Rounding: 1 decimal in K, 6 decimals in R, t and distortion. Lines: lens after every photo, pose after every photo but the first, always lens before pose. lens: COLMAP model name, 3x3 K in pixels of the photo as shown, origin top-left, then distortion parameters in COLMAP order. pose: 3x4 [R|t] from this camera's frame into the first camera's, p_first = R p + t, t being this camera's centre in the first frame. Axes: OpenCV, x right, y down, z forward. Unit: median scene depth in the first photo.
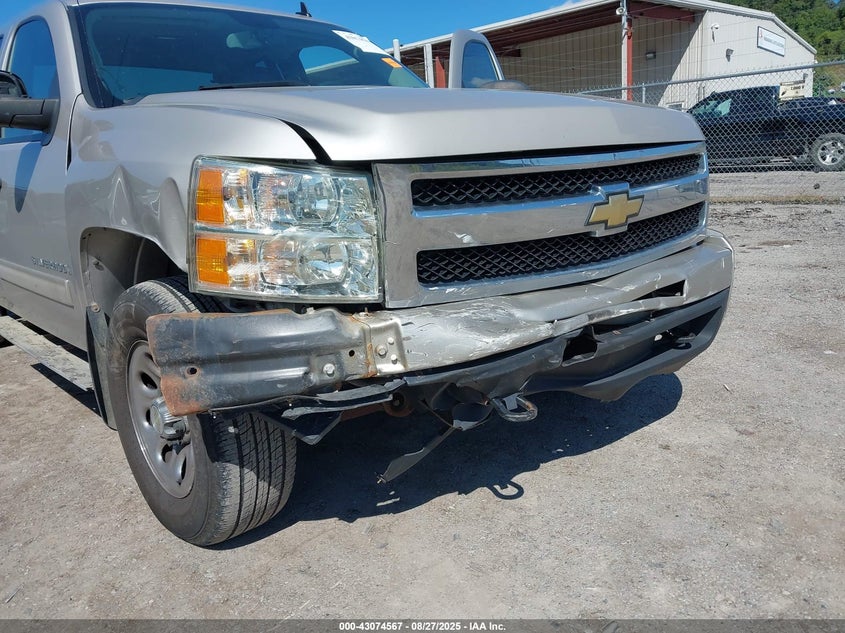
lens RADIAL K [[724.9, 0, 445.3], [0, 724.9, 319.8], [0, 0, 1]] dist [0.009257, 0.006626]
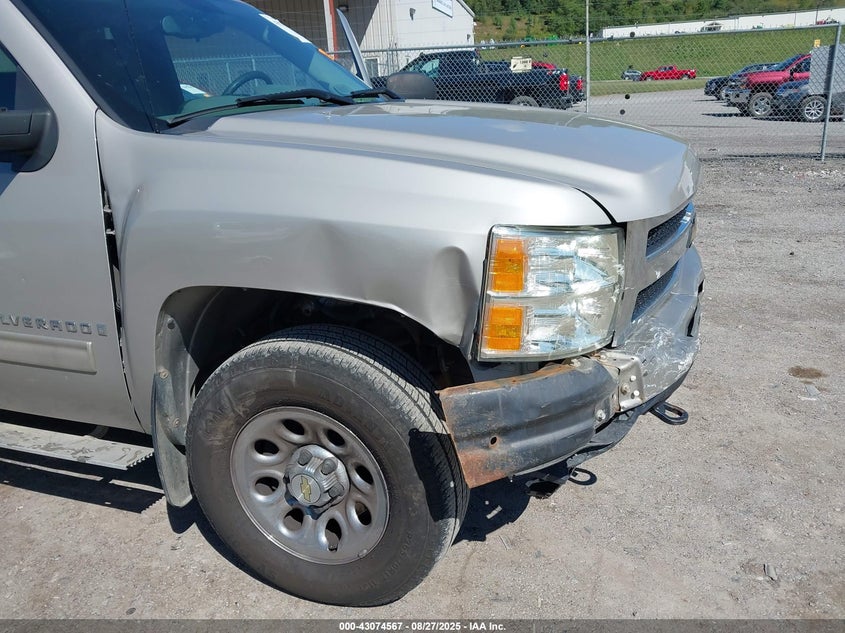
lens RADIAL K [[724.9, 0, 445.3], [0, 724.9, 319.8], [0, 0, 1]] dist [0.009257, 0.006626]
pose [[0.882239, -0.122012, 0.454717, -0.664750], [0.085016, 0.991244, 0.101030, -0.158381], [-0.463063, -0.050474, 0.884887, 0.125811]]
